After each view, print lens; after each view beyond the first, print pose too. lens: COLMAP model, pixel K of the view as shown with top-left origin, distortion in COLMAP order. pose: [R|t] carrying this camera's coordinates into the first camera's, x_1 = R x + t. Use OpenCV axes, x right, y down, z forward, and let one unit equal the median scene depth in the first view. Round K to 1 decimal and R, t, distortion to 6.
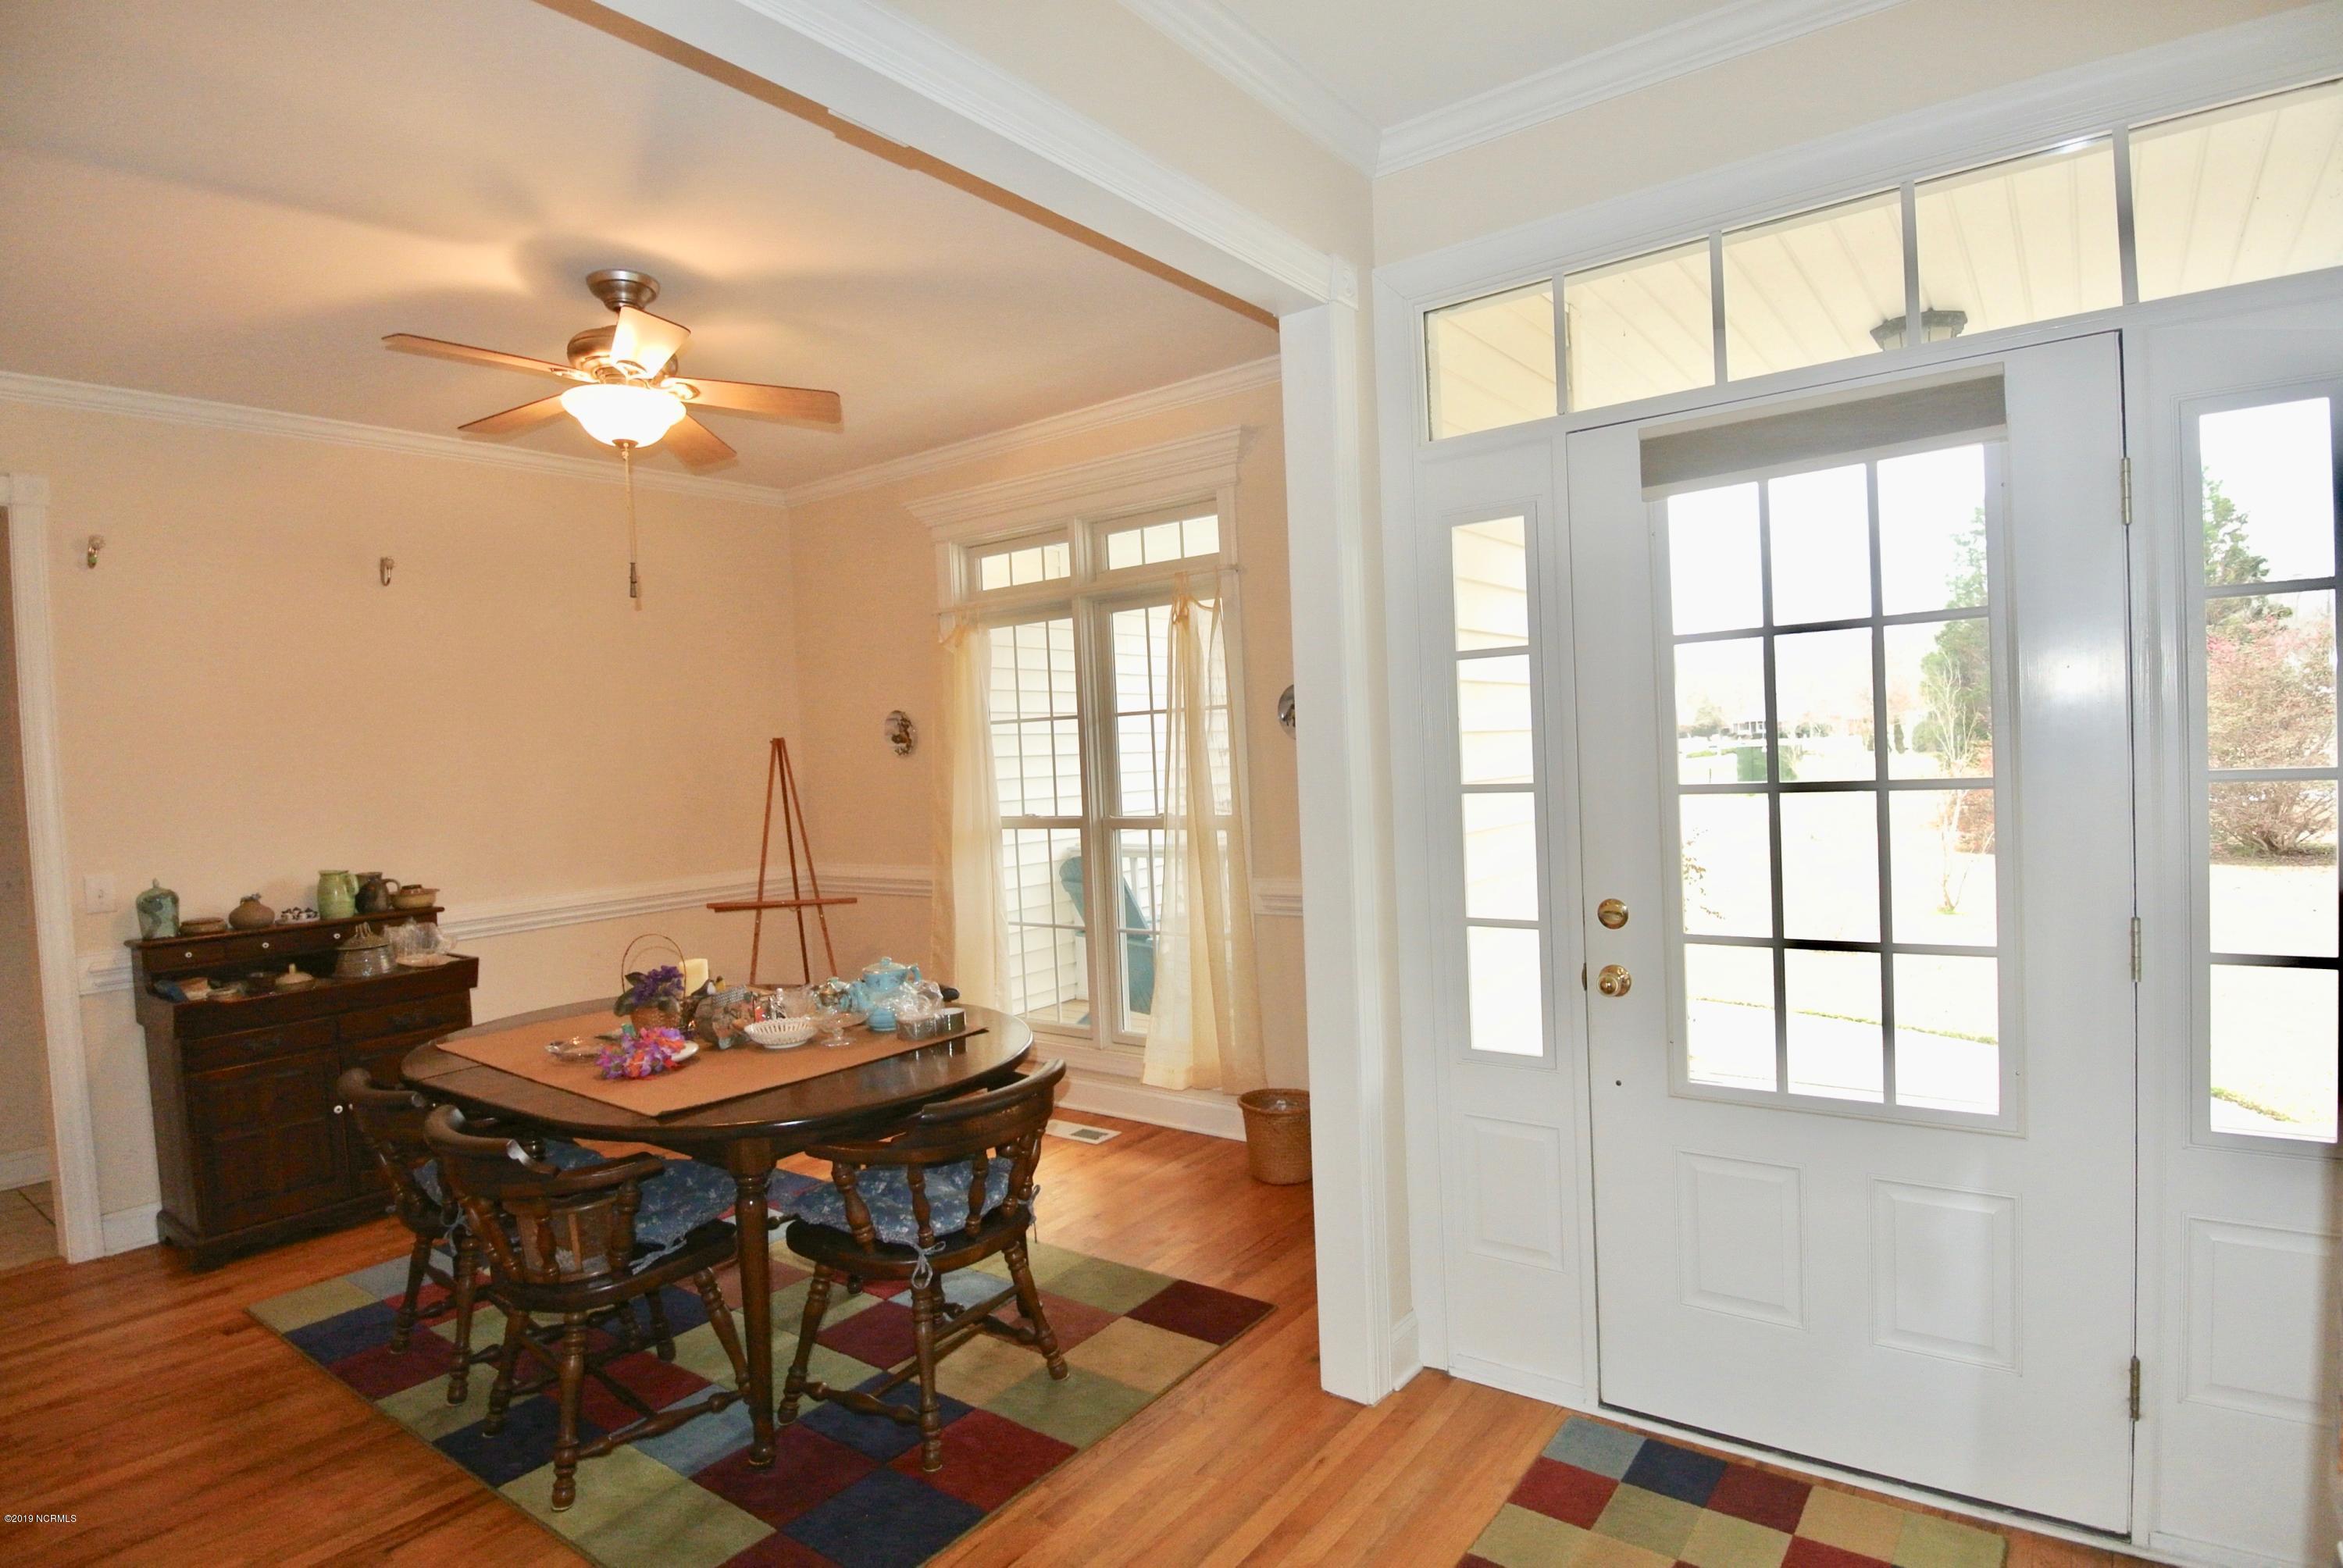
lens RADIAL K [[1226.1, 0, 1175.7], [0, 1226.1, 796.7], [0, 0, 1]] dist [0.000426, -0.028384]
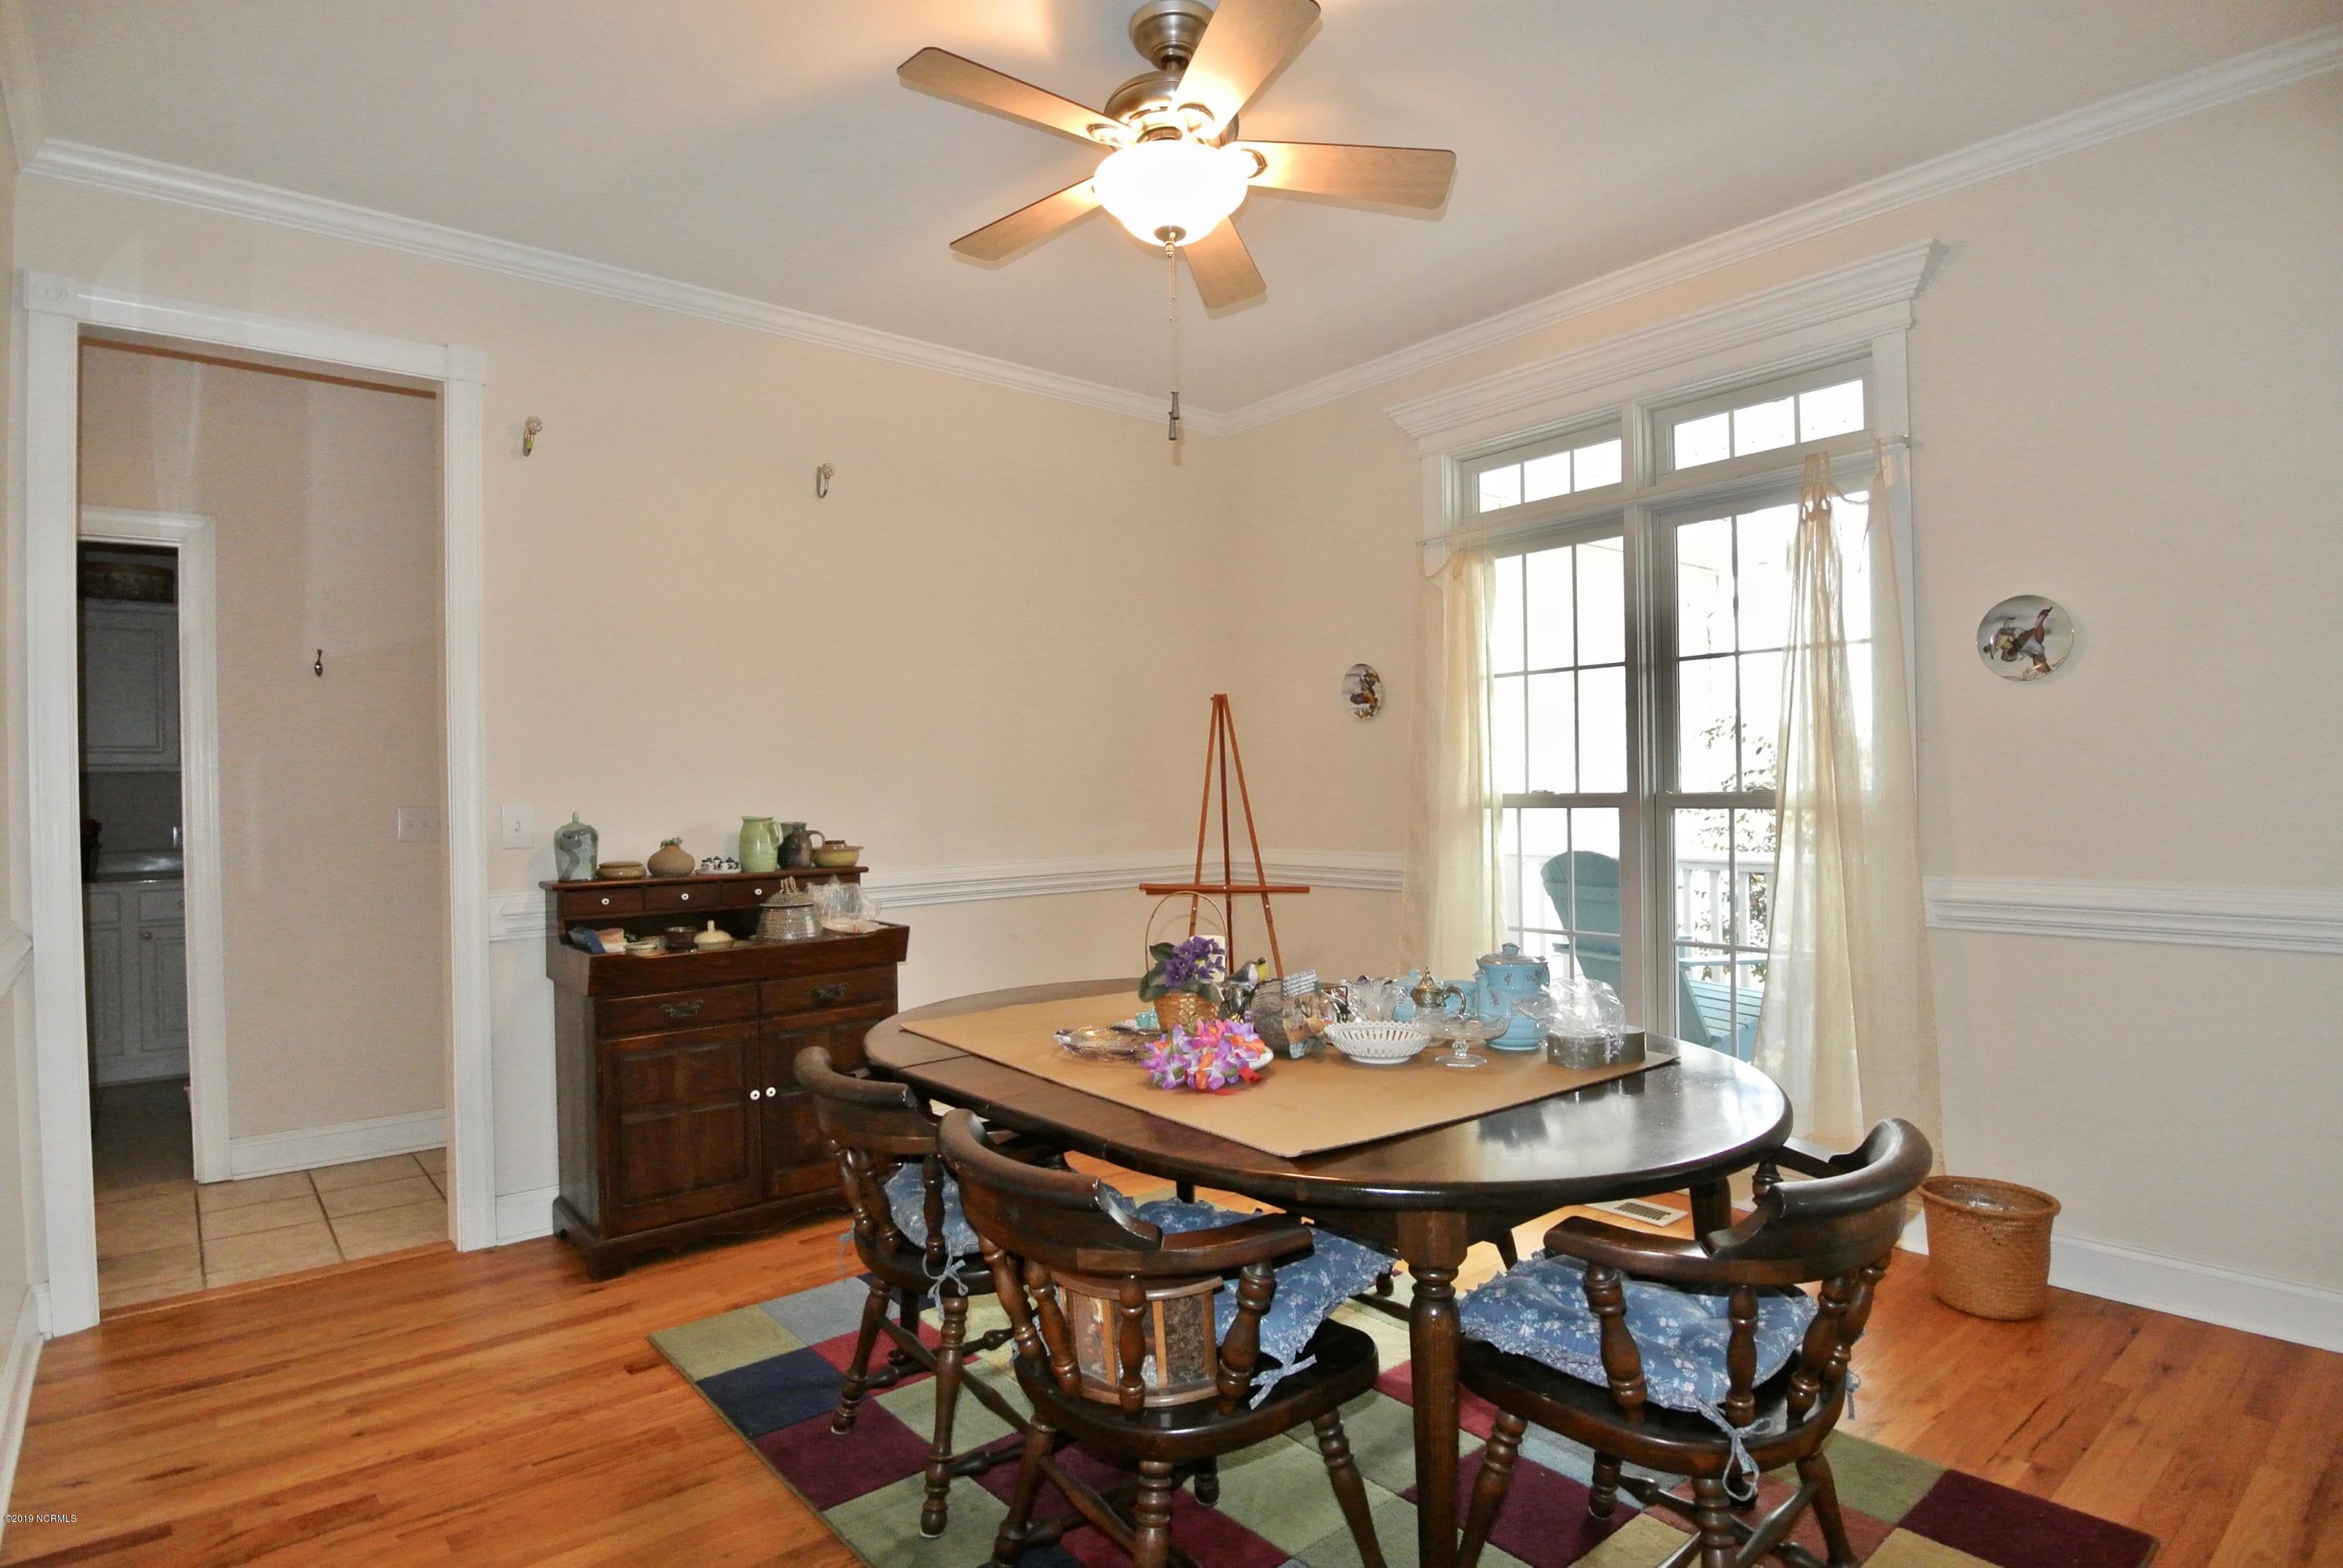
lens RADIAL K [[1226.1, 0, 1175.7], [0, 1226.1, 796.7], [0, 0, 1]] dist [0.000426, -0.028384]
pose [[0.973527, 0.032311, -0.226279, -0.223985], [-0.038377, 0.999011, -0.022459, 0.059933], [0.225329, 0.030548, 0.973804, 0.237985]]
